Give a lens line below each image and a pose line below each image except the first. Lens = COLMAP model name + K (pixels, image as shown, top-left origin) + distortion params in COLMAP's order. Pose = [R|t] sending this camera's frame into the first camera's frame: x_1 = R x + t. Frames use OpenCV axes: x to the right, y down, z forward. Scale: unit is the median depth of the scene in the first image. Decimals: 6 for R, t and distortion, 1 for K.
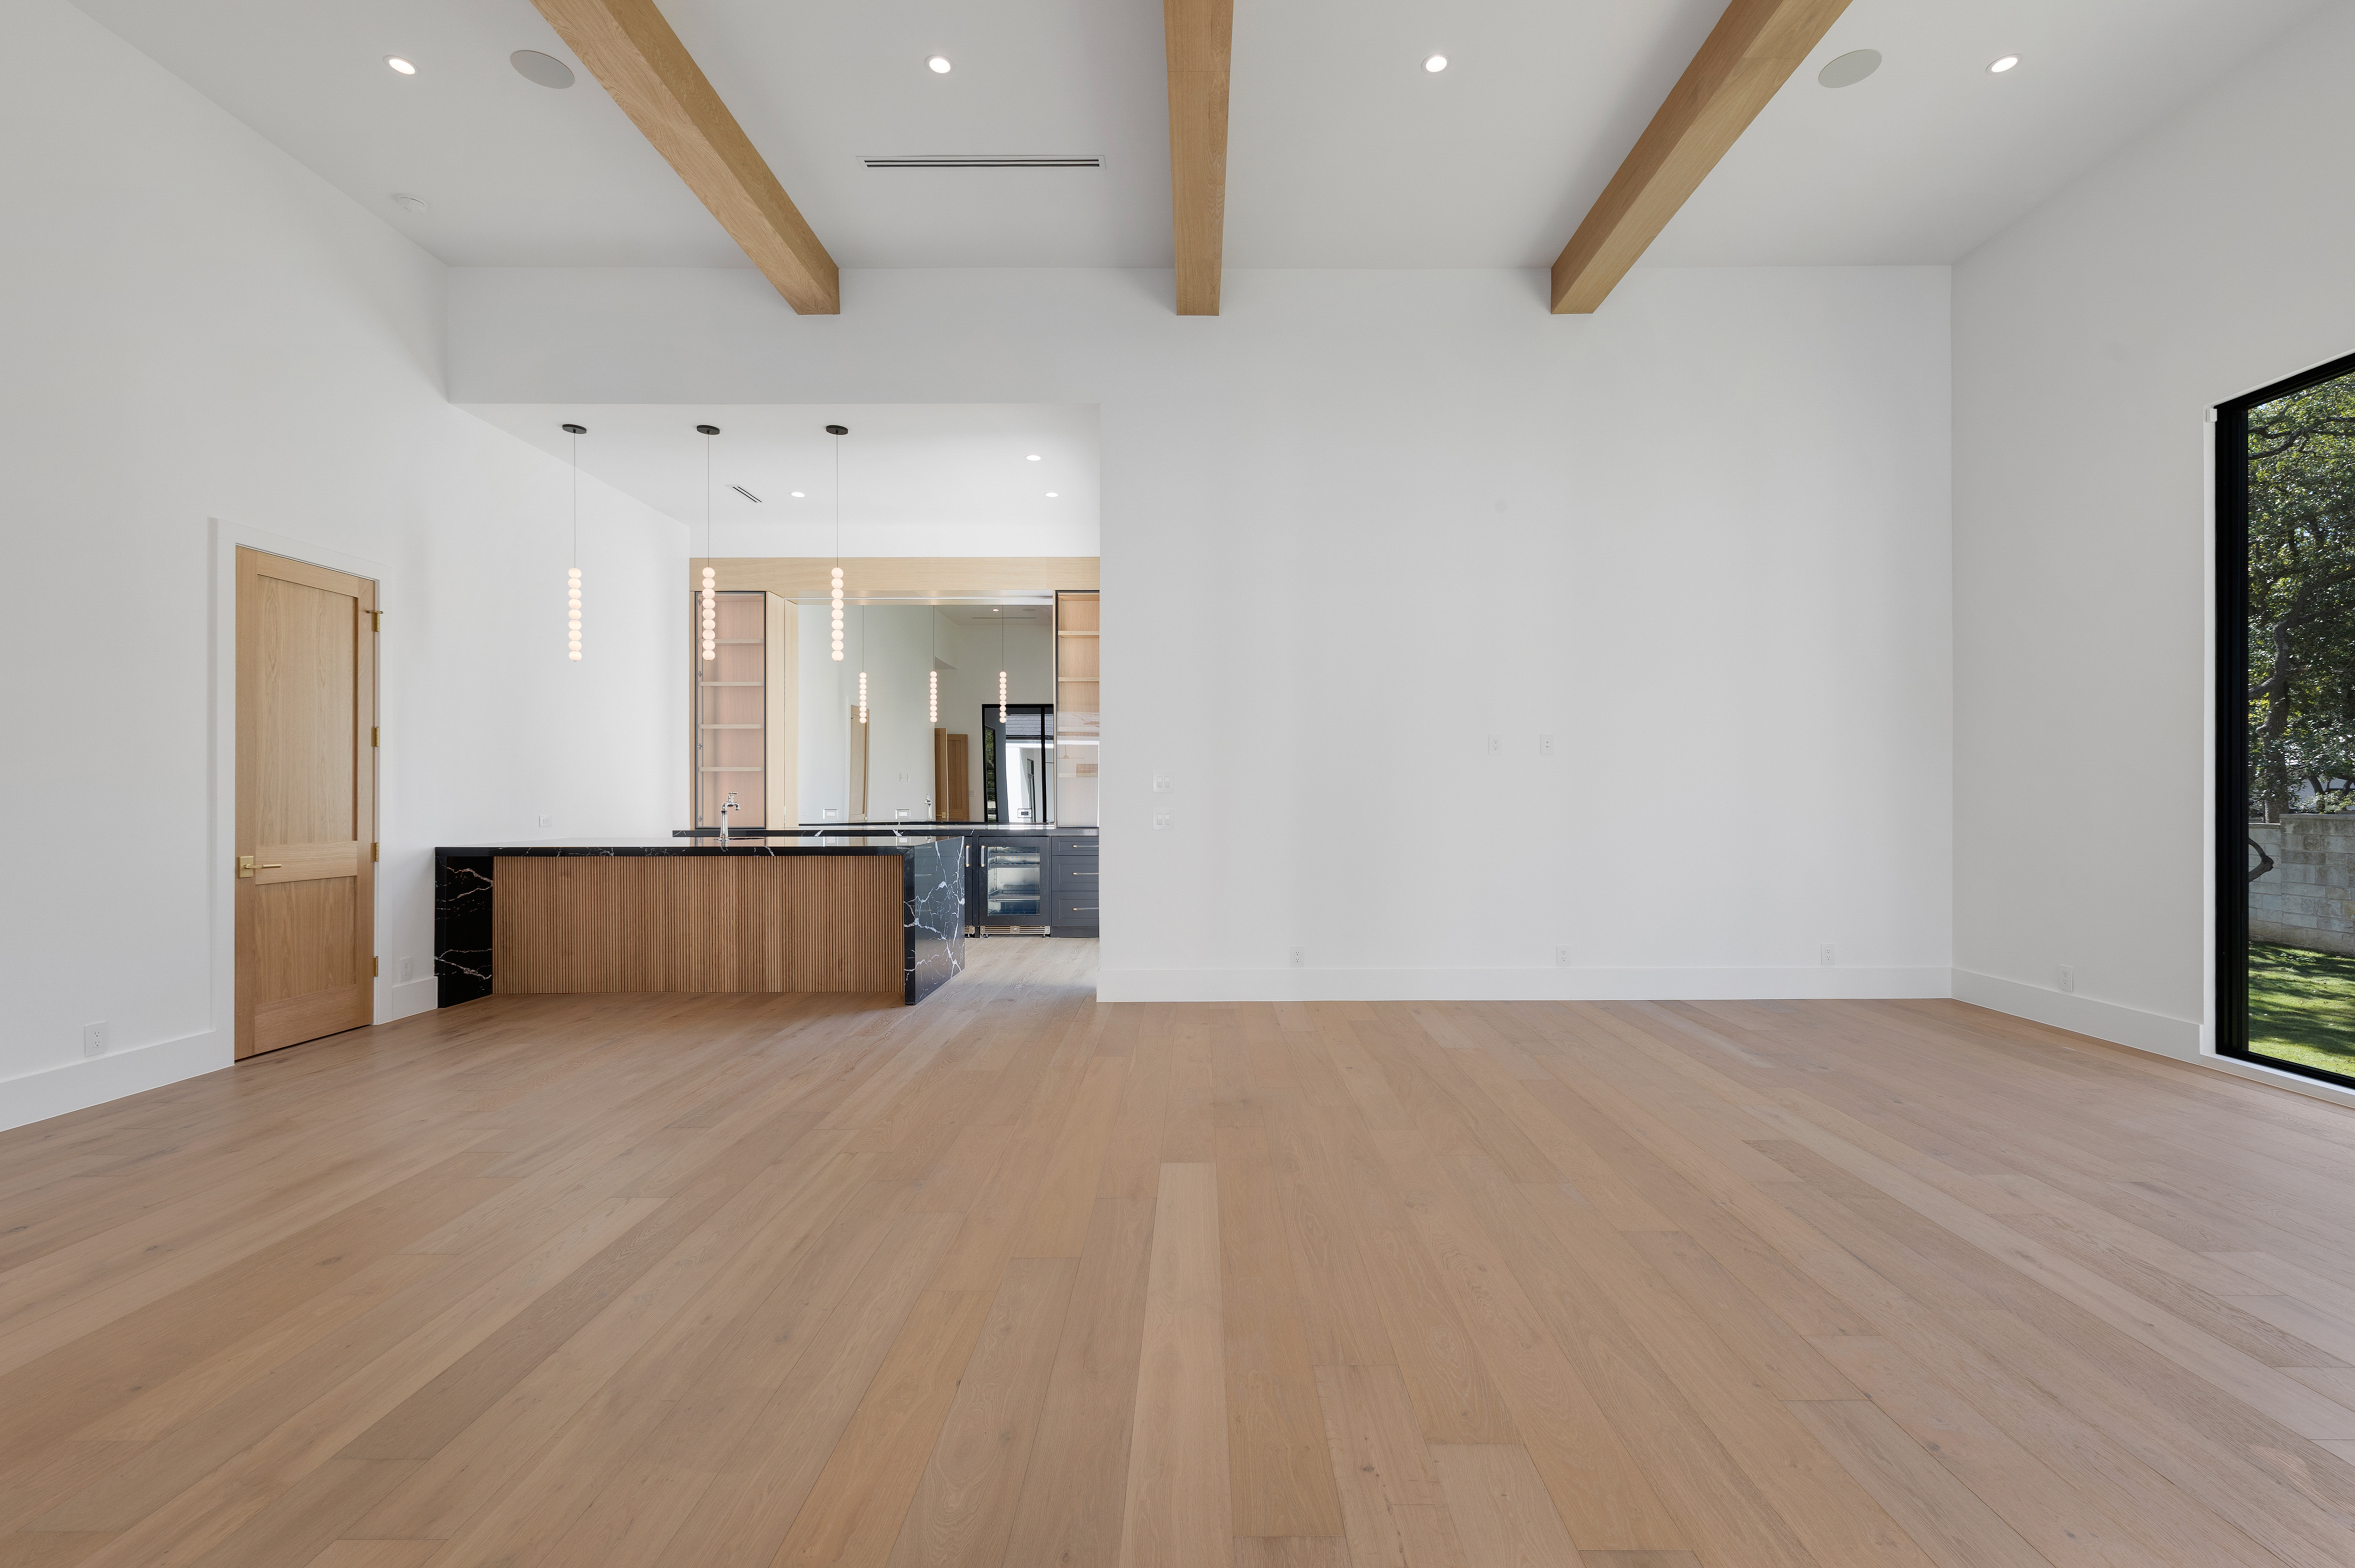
lens RADIAL K [[1016.5, 0, 1201.2], [0, 1016.5, 790.4], [0, 0, 1]] dist [-0.000819, -0.000031]
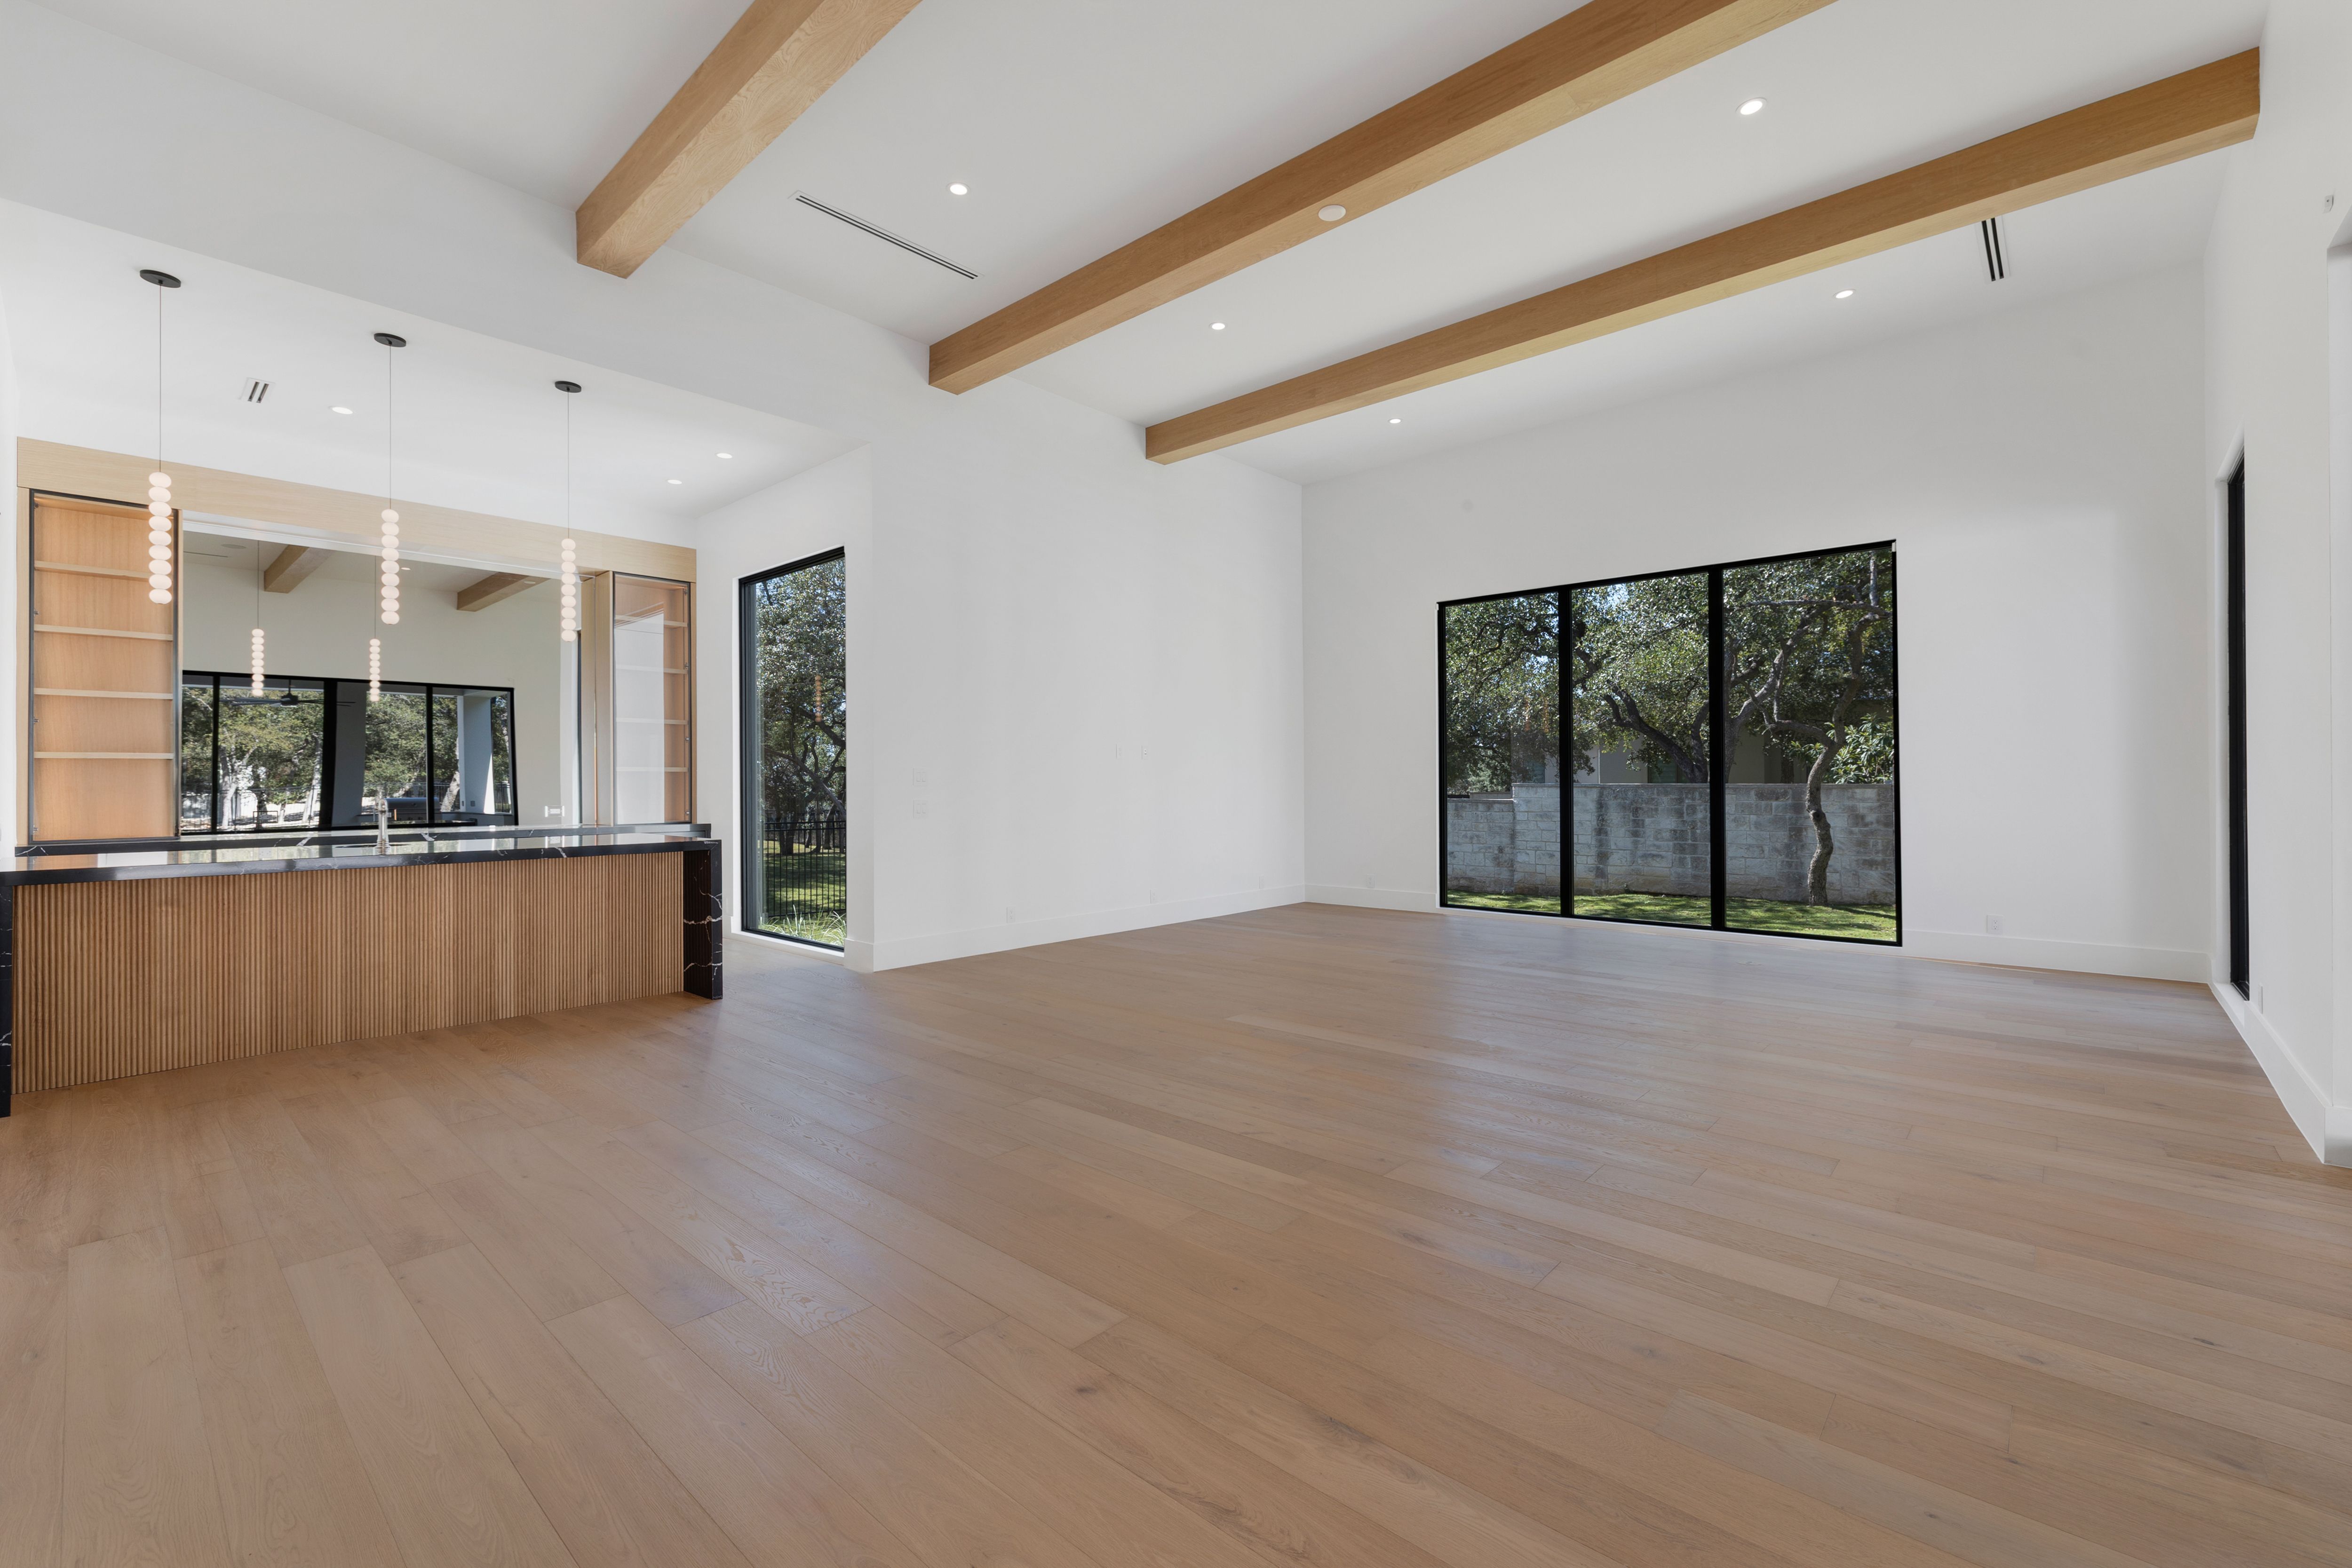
lens RADIAL K [[997.1, 0, 1168.5], [0, 997.1, 777.5], [0, 0, 1]] dist [-0.000873, 0.000256]
pose [[0.672698, 0.003075, 0.739911, -0.670263], [0.003186, 0.999970, -0.007052, 0.001401], [-0.739910, 0.007101, 0.672668, 0.009810]]
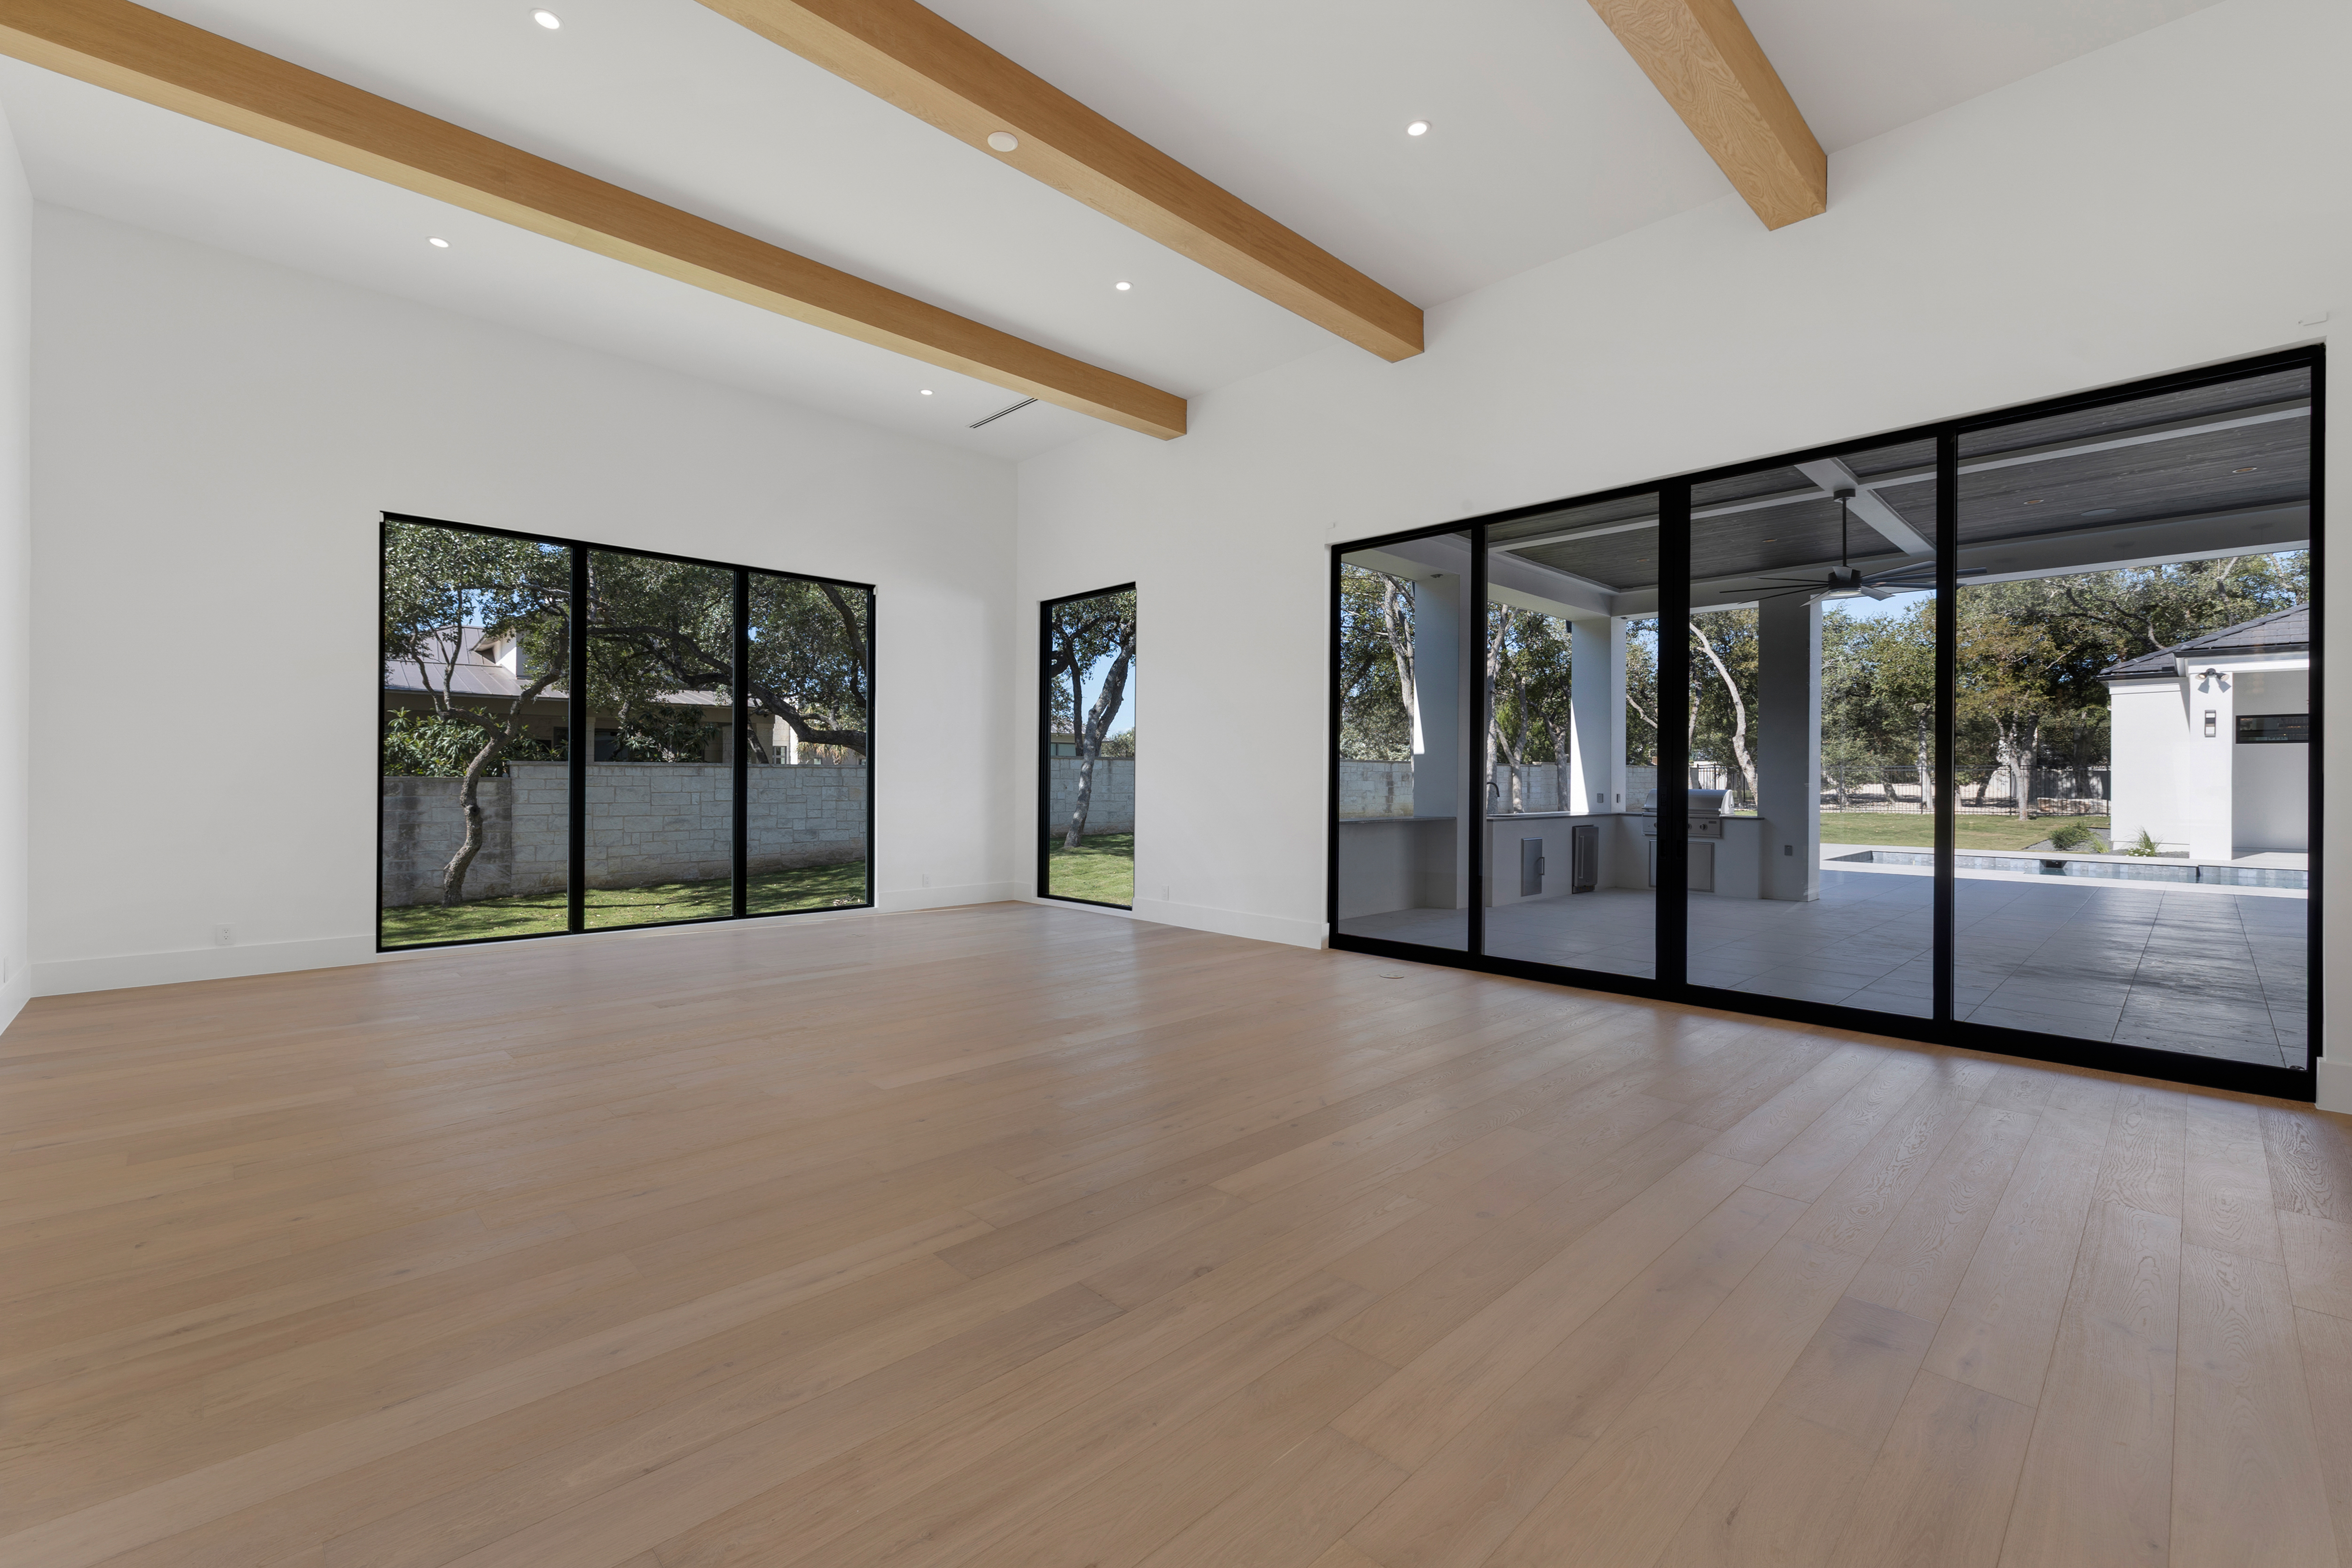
lens RADIAL K [[988.2, 0, 1165.8], [0, 988.2, 777.3], [0, 0, 1]] dist [0.000652, 0.000193]
pose [[-0.691810, -0.001377, 0.722078, -0.589186], [-0.004553, 0.999987, -0.002455, 0.002831], [-0.722065, -0.004986, -0.691807, 0.841083]]
